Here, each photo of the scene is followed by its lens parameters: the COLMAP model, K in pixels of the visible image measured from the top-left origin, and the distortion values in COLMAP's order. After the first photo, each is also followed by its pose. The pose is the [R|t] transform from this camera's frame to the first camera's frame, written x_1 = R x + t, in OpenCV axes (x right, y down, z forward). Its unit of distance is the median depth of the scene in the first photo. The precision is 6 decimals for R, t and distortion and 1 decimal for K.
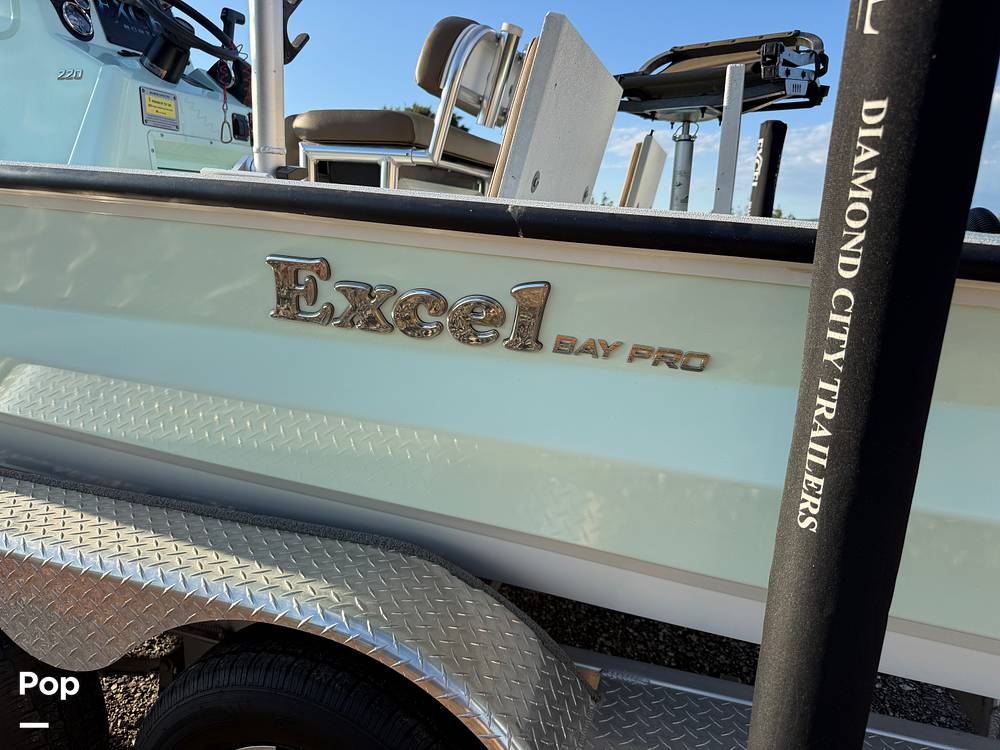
lens RADIAL K [[706.0, 0, 500.0], [0, 706.0, 375.0], [0, 0, 1]] dist [0.099365, -0.133384]
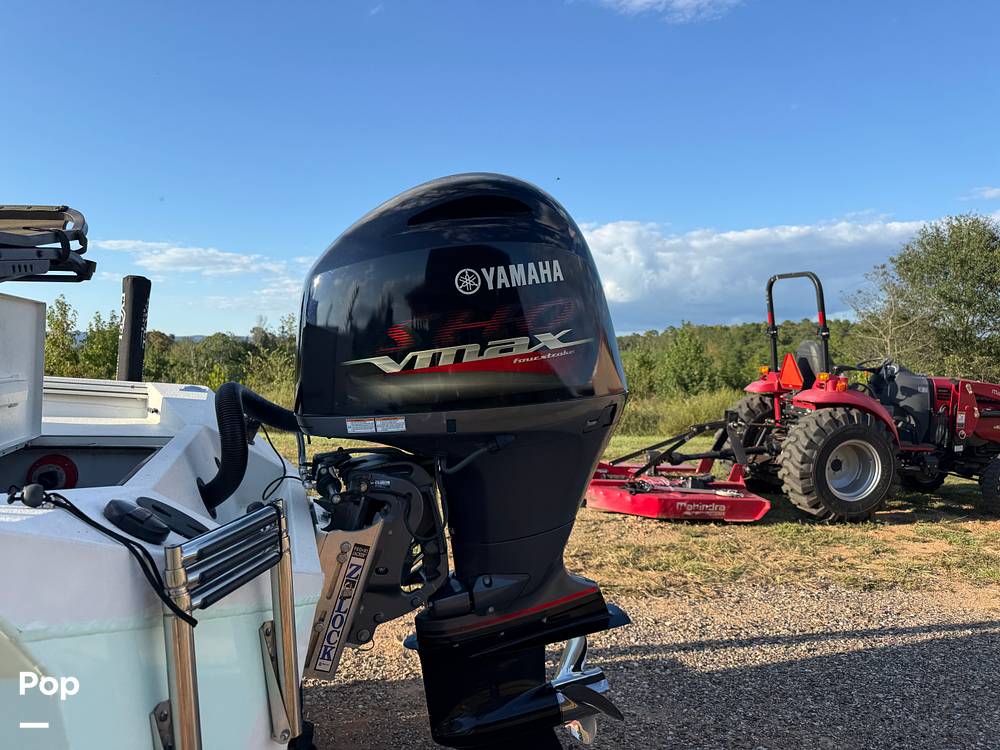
lens RADIAL K [[706.0, 0, 500.0], [0, 706.0, 375.0], [0, 0, 1]] dist [0.099365, -0.133384]
pose [[0.814329, -0.024589, 0.579882, 0.383624], [0.116836, 0.985595, -0.122281, -0.062860], [-0.568522, 0.167328, 0.805471, -0.137703]]
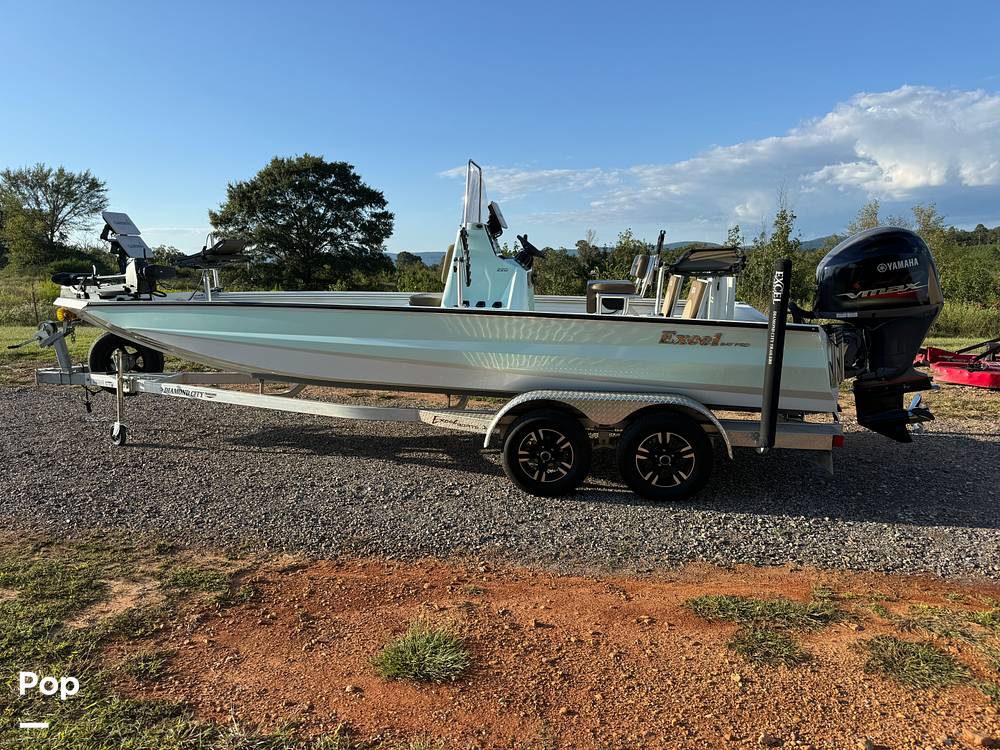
lens RADIAL K [[706.0, 0, 500.0], [0, 706.0, 375.0], [0, 0, 1]] dist [0.099365, -0.133384]
pose [[0.982424, -0.069148, 0.173381, -1.386791], [0.076471, 0.996425, -0.035906, 0.141467], [-0.170278, 0.048534, 0.984200, -2.228805]]
